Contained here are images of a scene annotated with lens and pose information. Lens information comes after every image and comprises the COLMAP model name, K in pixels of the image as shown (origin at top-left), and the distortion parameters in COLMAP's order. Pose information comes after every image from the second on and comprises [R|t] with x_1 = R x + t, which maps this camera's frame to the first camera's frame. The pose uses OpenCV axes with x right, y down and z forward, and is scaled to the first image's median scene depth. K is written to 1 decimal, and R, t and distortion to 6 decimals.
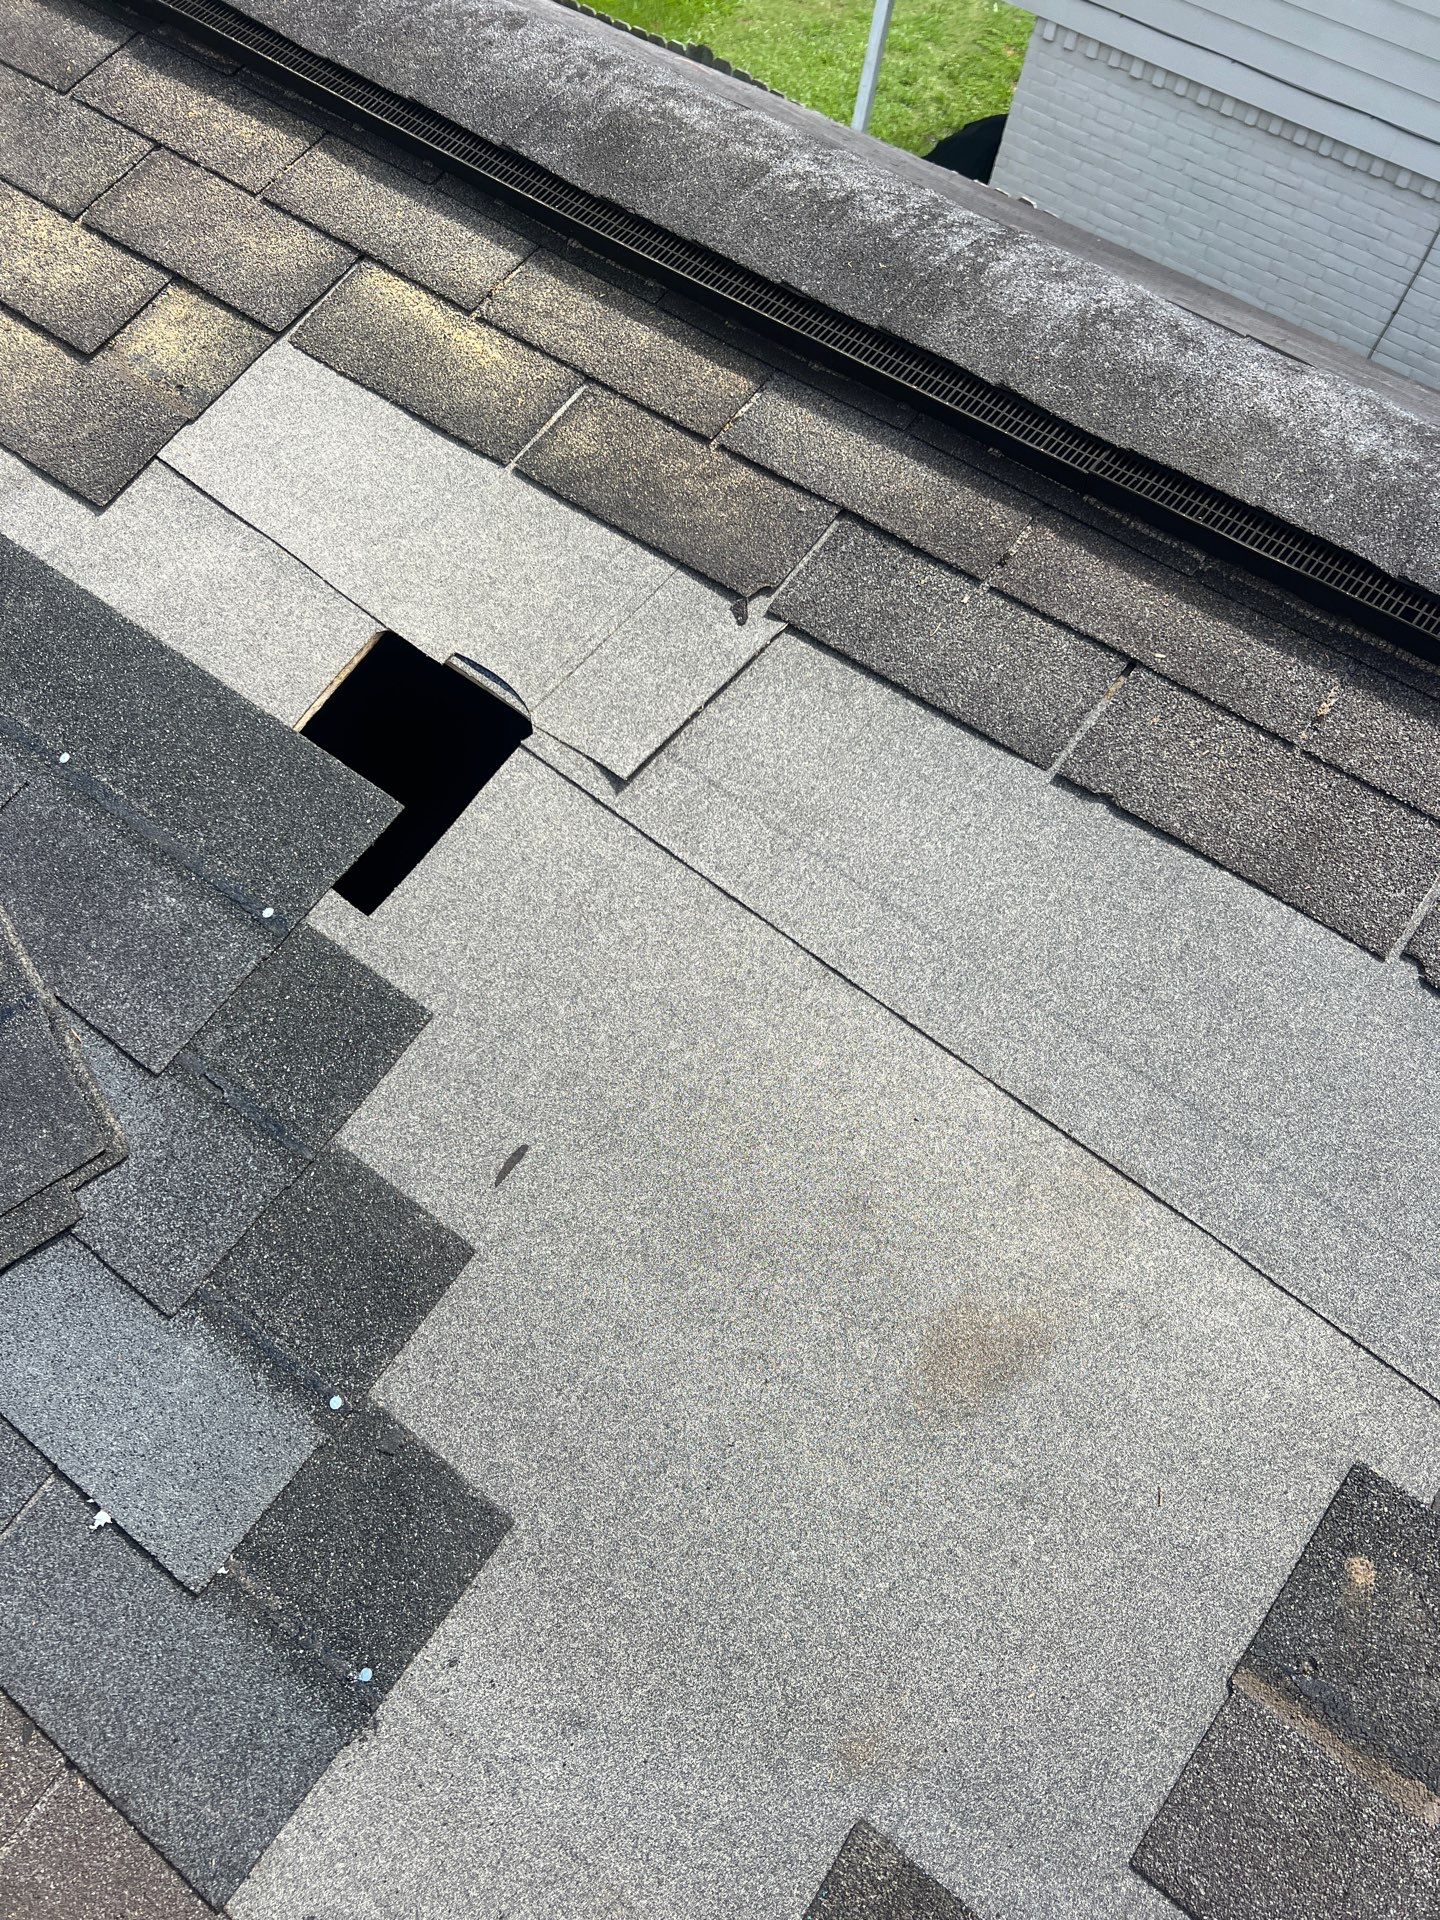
lens RADIAL K [[1512.2, 0, 720.0], [0, 1512.2, 960.0], [0, 0, 1]] dist [0.024445, -0.012472]
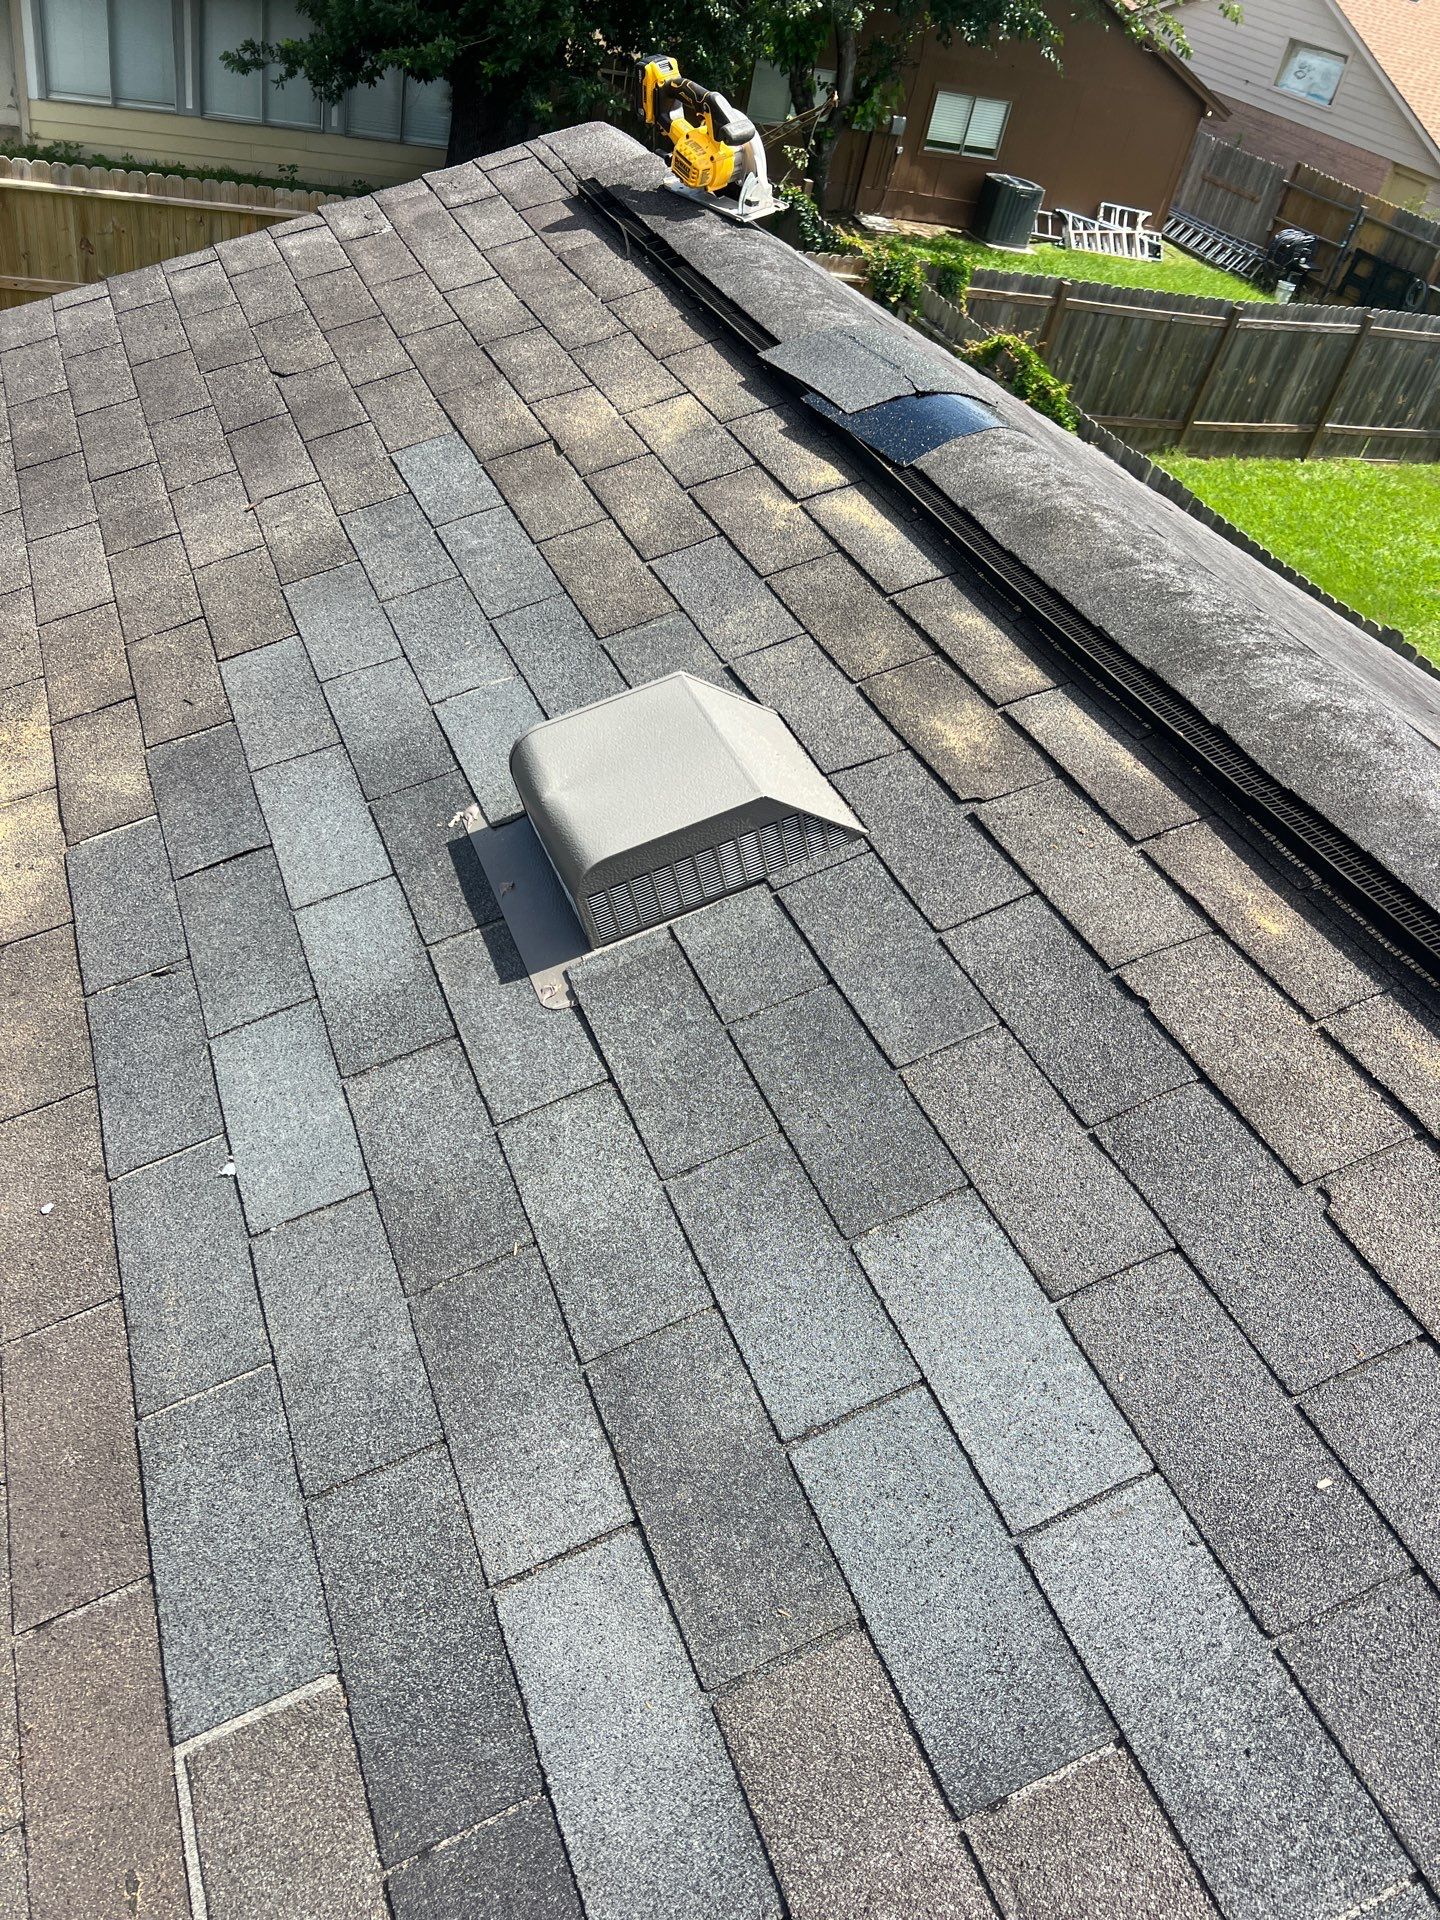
lens RADIAL K [[1493.3, 0, 729.0], [0, 1493.3, 926.7], [0, 0, 1]] dist [0.057722, 0.001711]
pose [[0.864399, 0.333023, -0.376710, 0.332063], [-0.432947, 0.873947, -0.220845, 0.206342], [0.255678, 0.353994, 0.899620, -0.165250]]
